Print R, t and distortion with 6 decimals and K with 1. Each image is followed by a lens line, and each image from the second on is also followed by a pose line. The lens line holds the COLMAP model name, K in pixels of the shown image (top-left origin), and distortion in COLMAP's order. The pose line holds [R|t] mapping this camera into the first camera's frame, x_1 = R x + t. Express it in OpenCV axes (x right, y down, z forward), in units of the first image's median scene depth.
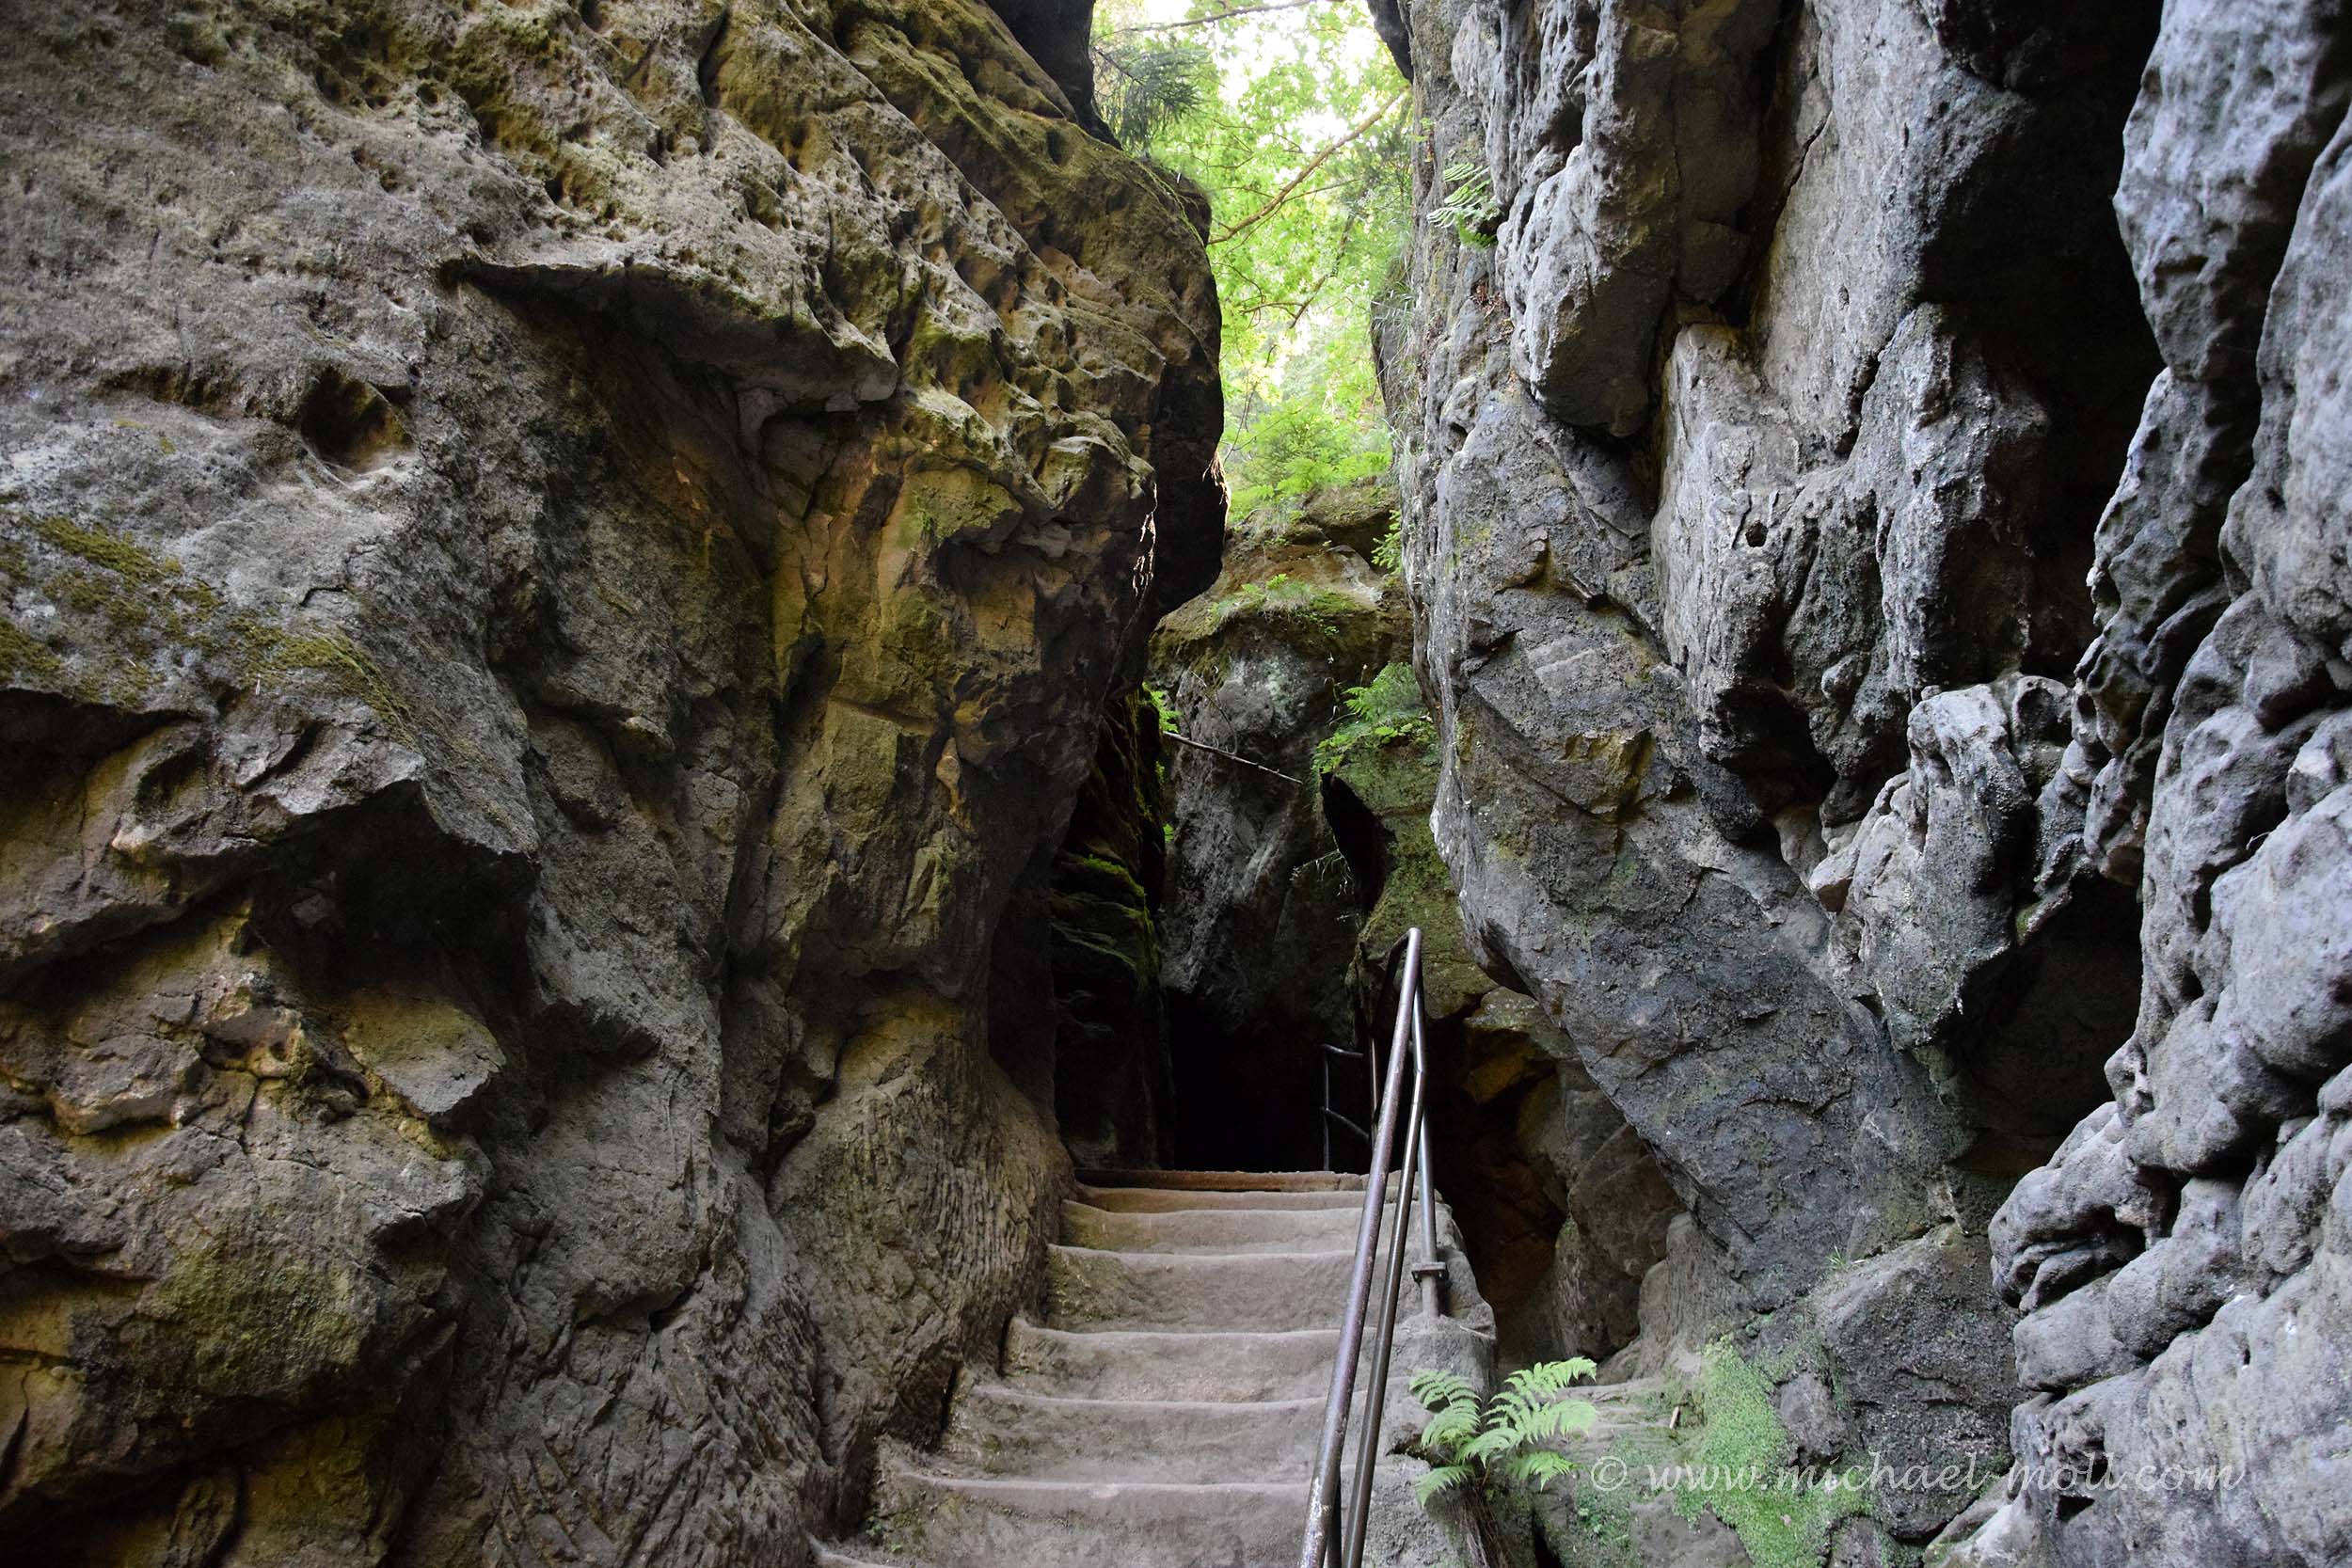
lens RADIAL K [[1820.5, 0, 1186.5], [0, 1820.5, 806.4], [0, 0, 1]] dist [-0.159645, 0.124203]
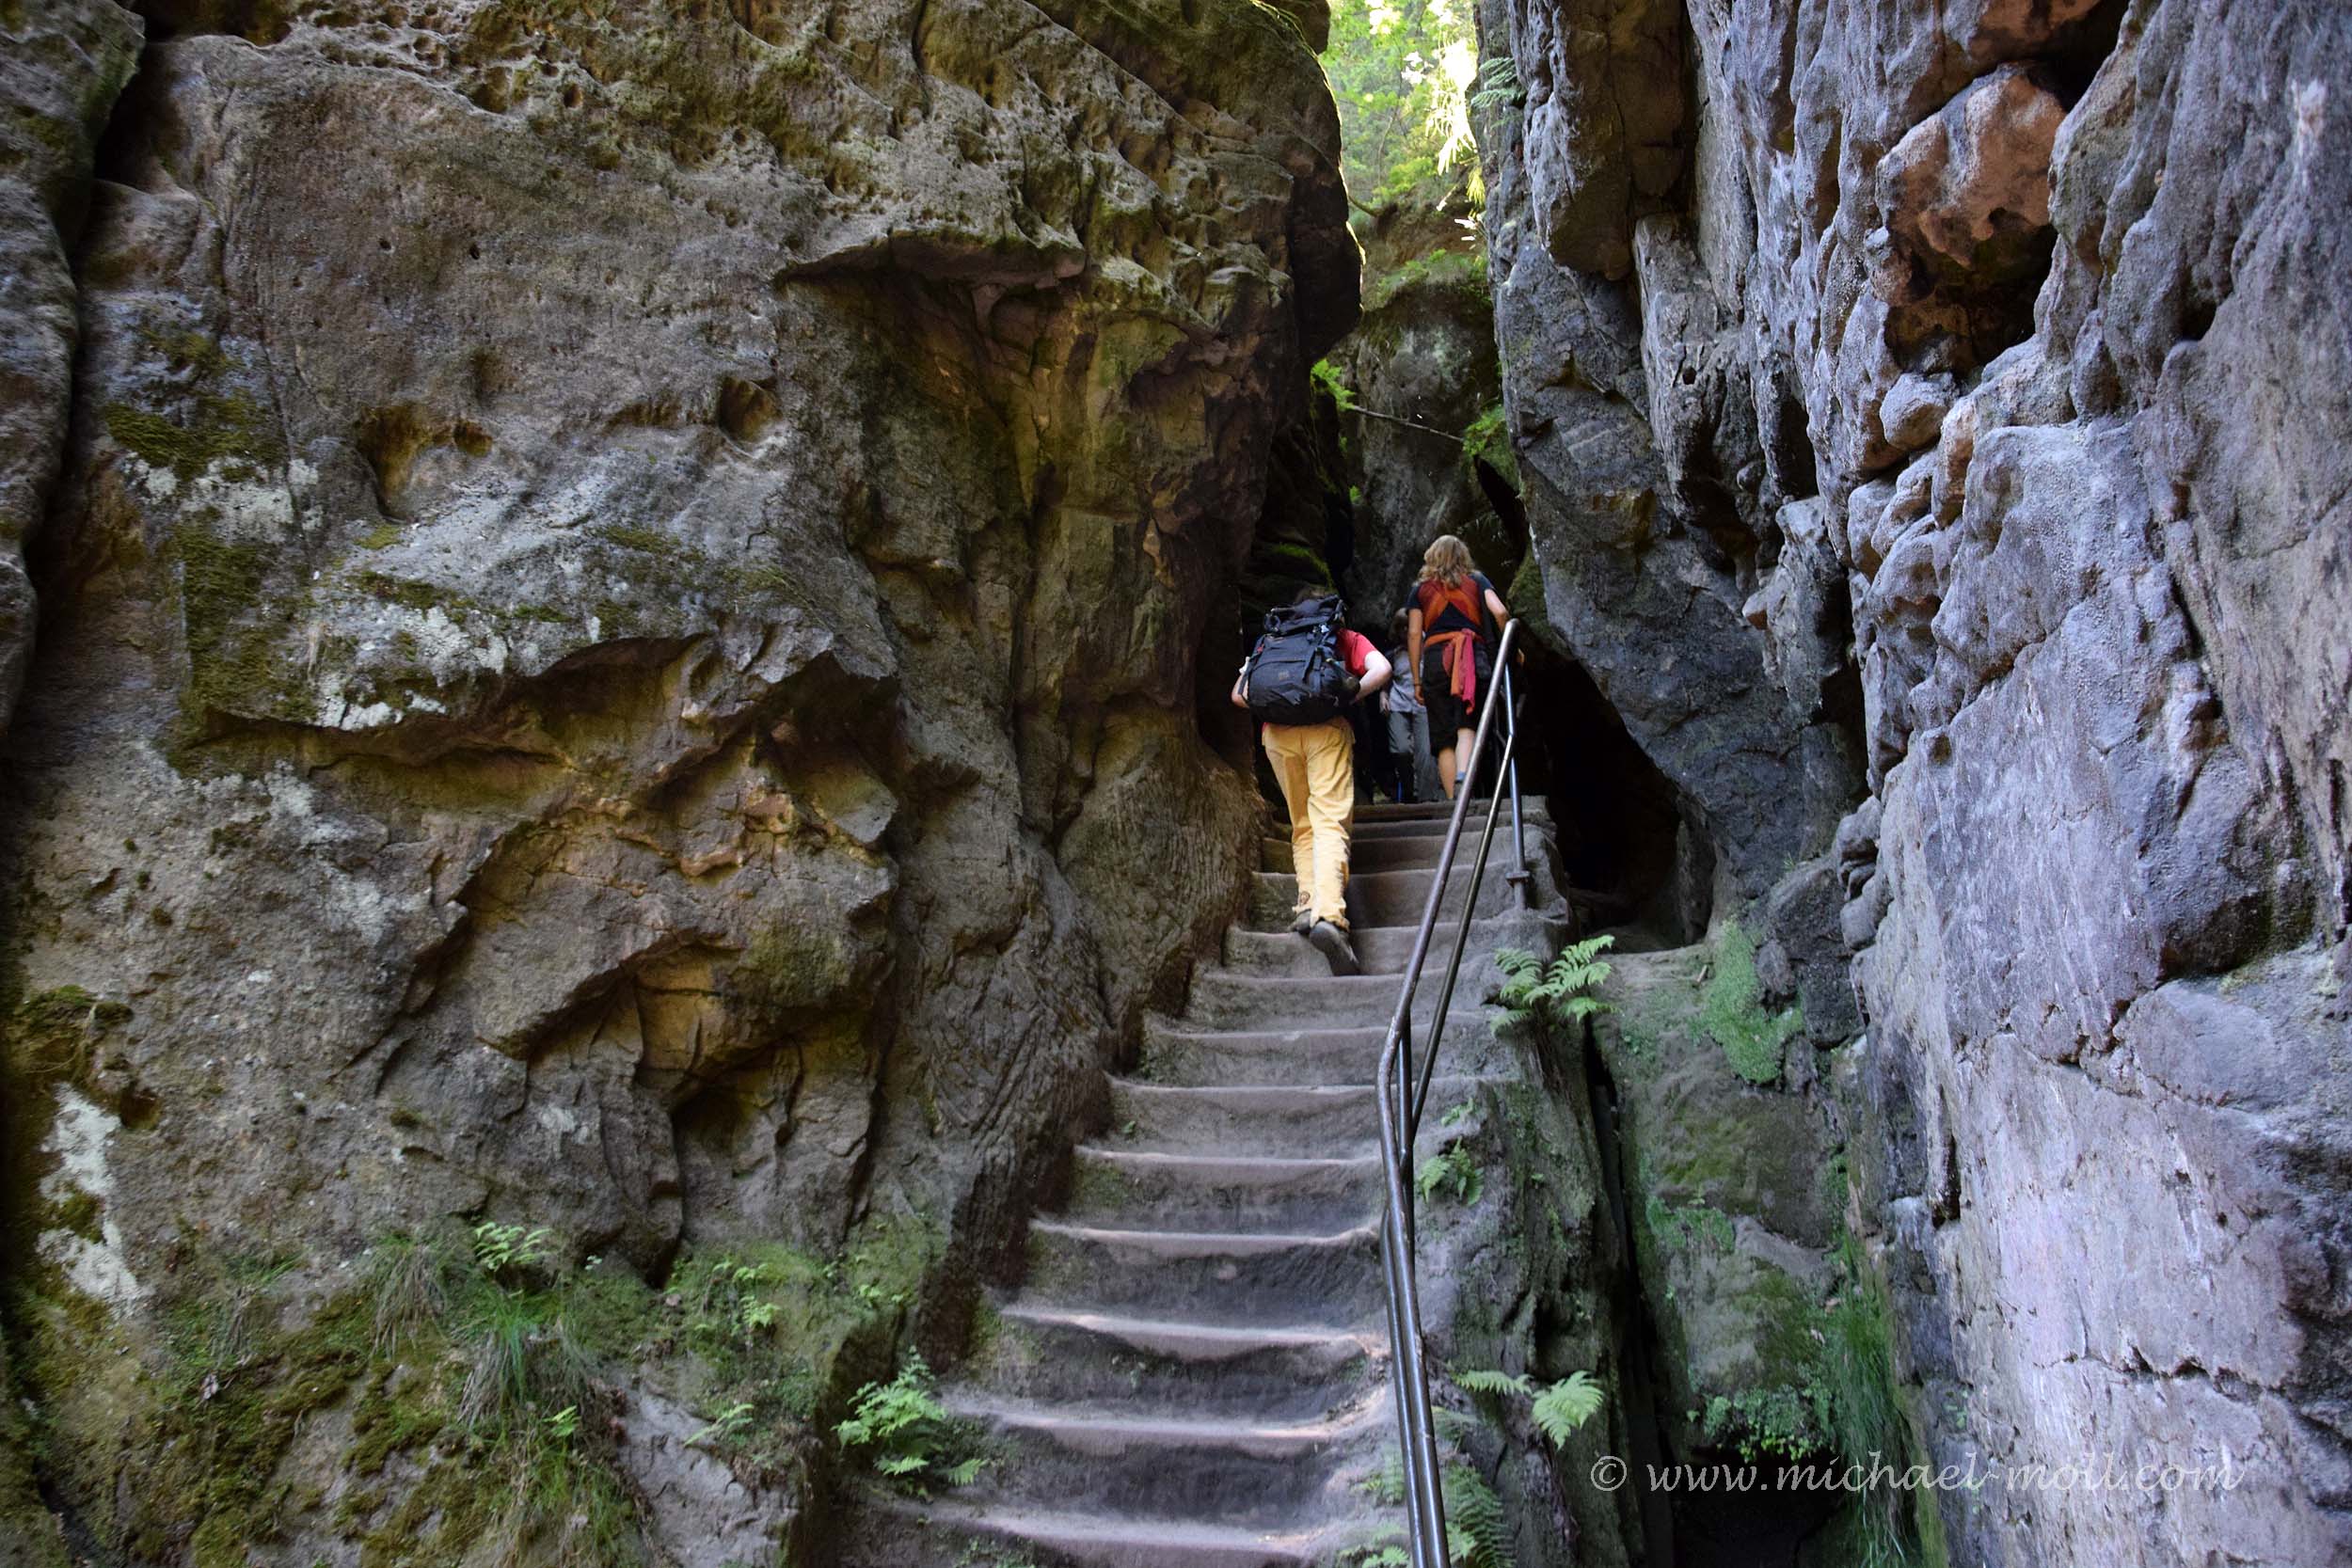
lens RADIAL K [[1820.5, 0, 1186.5], [0, 1820.5, 806.4], [0, 0, 1]] dist [-0.159645, 0.124203]
pose [[0.988543, -0.061515, -0.137834, 0.088482], [0.090619, 0.972171, 0.216036, -0.147517], [0.120709, -0.226051, 0.966608, -0.456513]]
